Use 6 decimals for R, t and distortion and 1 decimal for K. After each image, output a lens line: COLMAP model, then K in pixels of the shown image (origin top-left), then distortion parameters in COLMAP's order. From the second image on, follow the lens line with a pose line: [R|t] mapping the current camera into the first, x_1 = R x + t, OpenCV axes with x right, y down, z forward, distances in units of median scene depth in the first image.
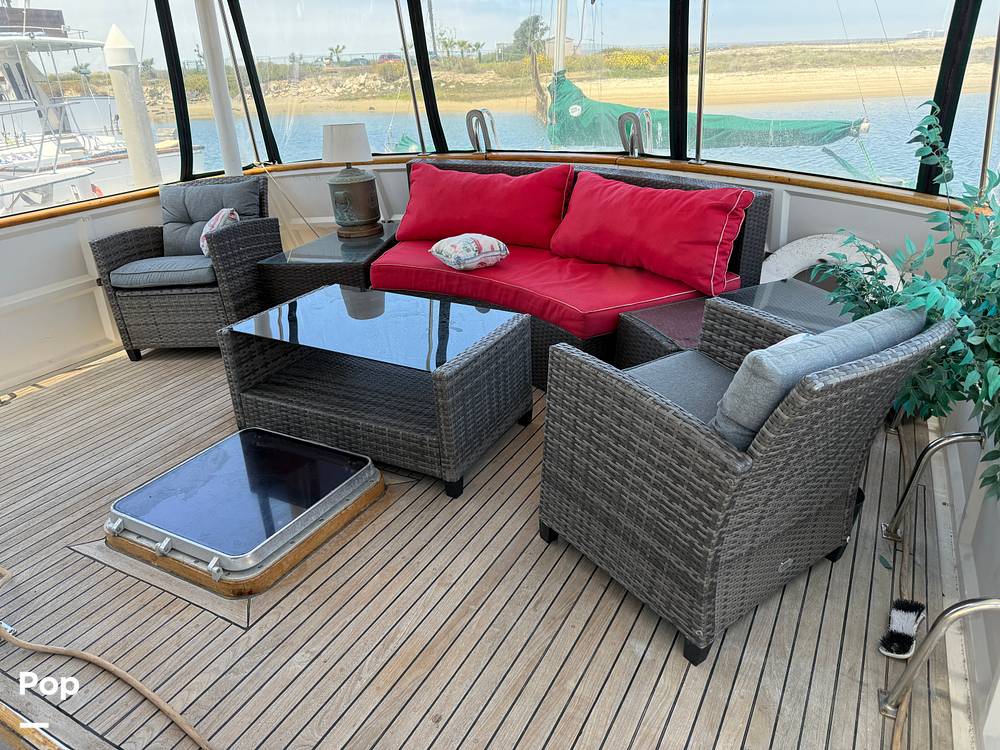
lens RADIAL K [[703.1, 0, 492.8], [0, 703.1, 376.9], [0, 0, 1]] dist [0.034449, -0.040051]
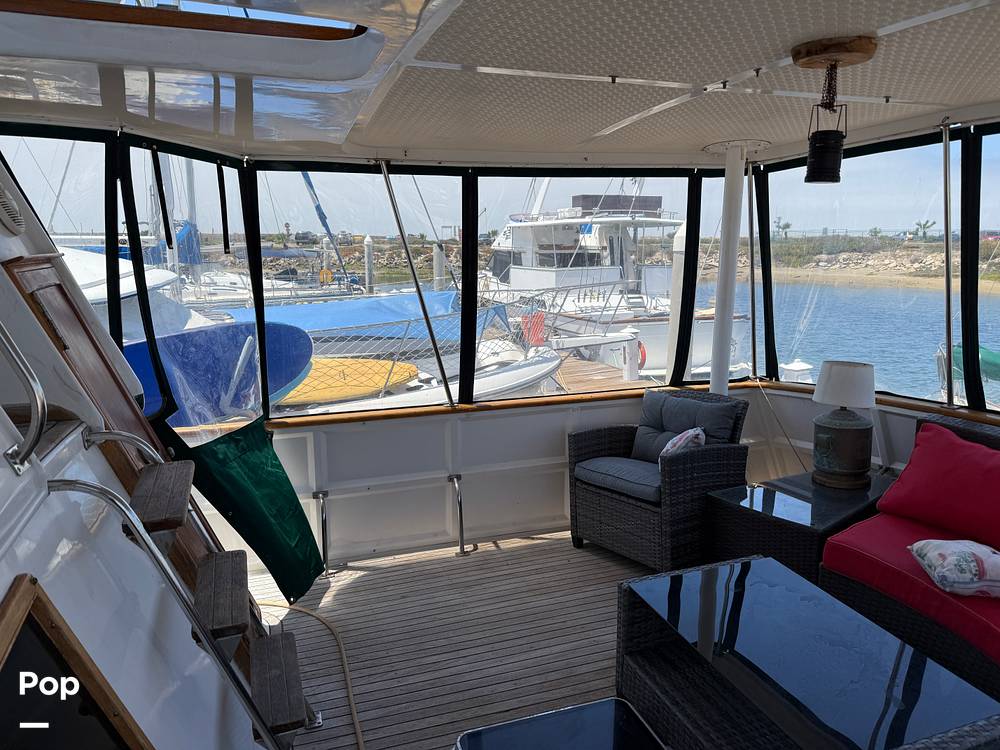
lens RADIAL K [[703.1, 0, 498.1], [0, 703.1, 367.6], [0, 0, 1]] dist [0.034449, -0.040051]
pose [[0.742041, 0.157567, -0.651573, 0.040011], [-0.299754, 0.947388, -0.112270, -0.113163], [0.599602, 0.278621, 0.750232, 0.070697]]
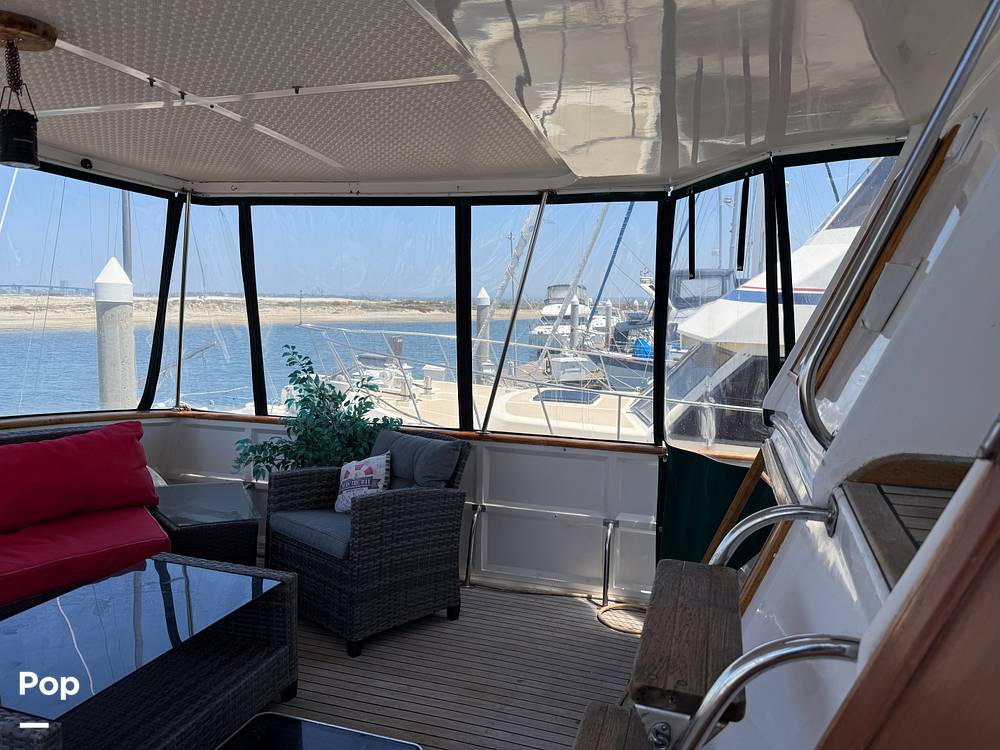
lens RADIAL K [[703.1, 0, 501.7], [0, 703.1, 372.9], [0, 0, 1]] dist [0.034449, -0.040051]
pose [[-0.193058, -0.066323, 0.978943, -0.653989], [0.398461, 0.906439, 0.139991, -0.173490], [-0.896637, 0.417097, -0.148568, 0.380353]]
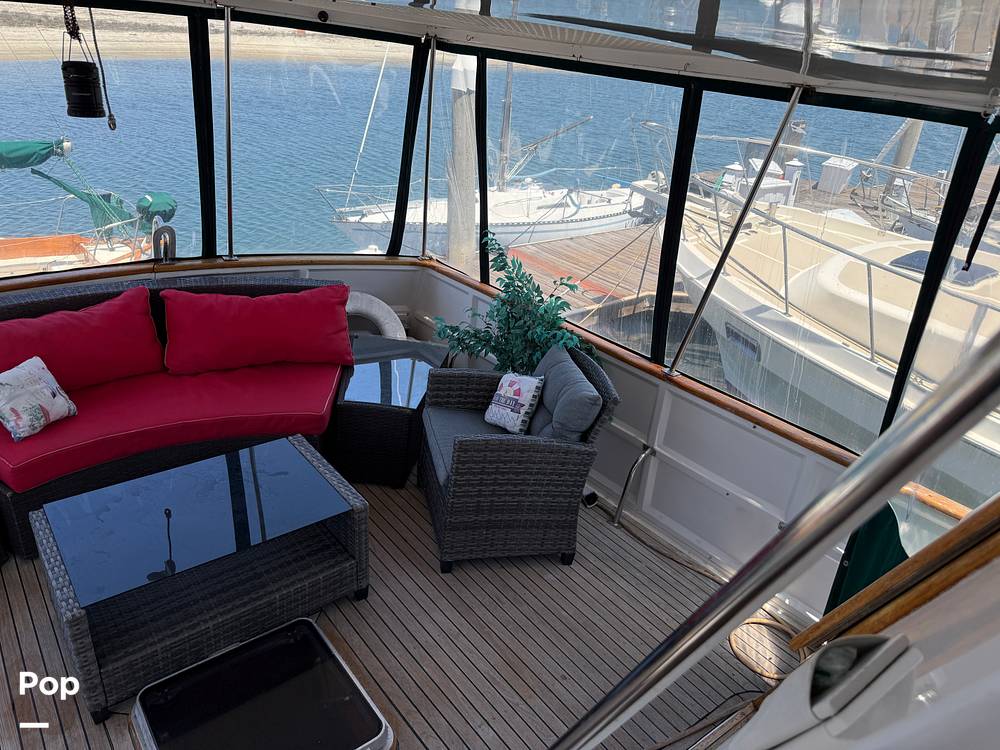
lens RADIAL K [[703.1, 0, 495.6], [0, 703.1, 374.2], [0, 0, 1]] dist [0.034449, -0.040051]
pose [[0.378245, -0.345837, 0.858678, -0.499103], [0.301678, 0.923005, 0.238856, -0.228501], [-0.875169, 0.168698, 0.453454, 0.110246]]
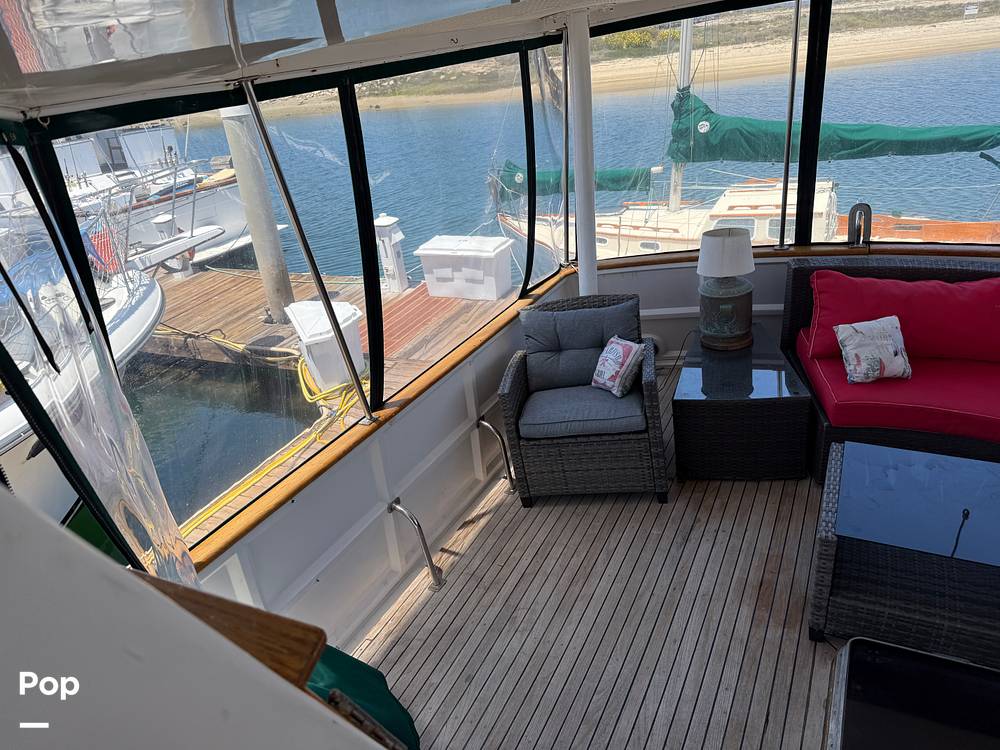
lens RADIAL K [[703.1, 0, 498.2], [0, 703.1, 370.2], [0, 0, 1]] dist [0.034449, -0.040051]
pose [[0.996984, -0.077229, 0.007662, -0.492117], [0.077110, 0.996913, 0.014793, -0.199943], [-0.008780, -0.014158, 0.999861, 0.075687]]
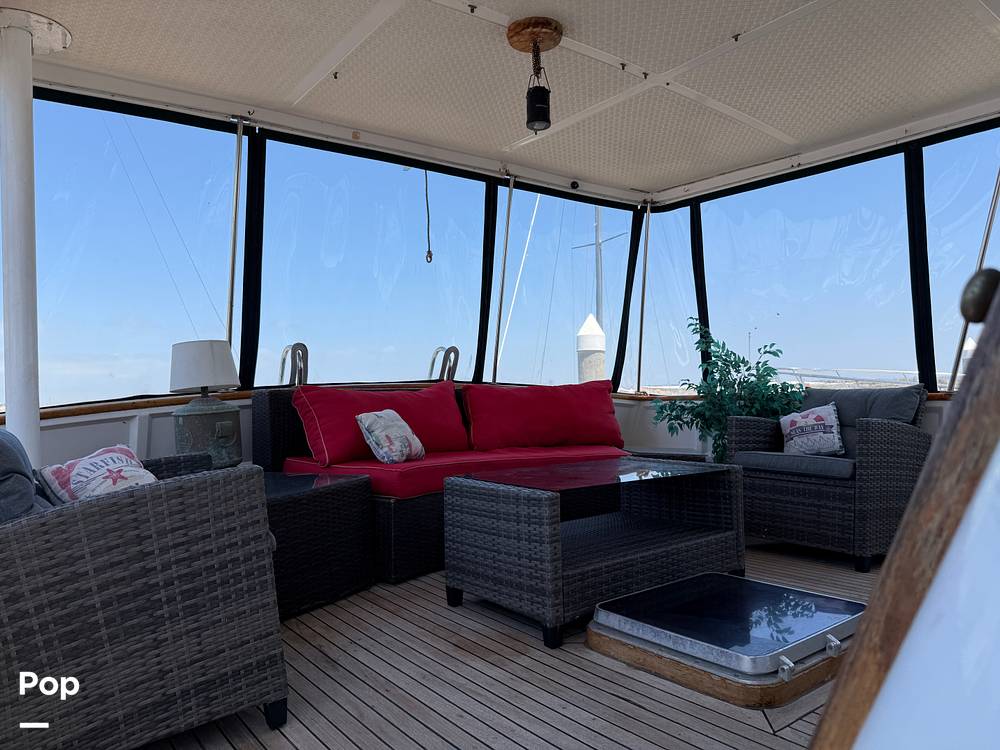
lens RADIAL K [[703.1, 0, 508.8], [0, 703.1, 386.4], [0, 0, 1]] dist [0.034449, -0.040051]
pose [[0.405453, 0.032050, 0.913554, -0.736468], [0.391073, 0.897229, -0.205042, -0.019197], [-0.826239, 0.440401, 0.351250, 0.434613]]
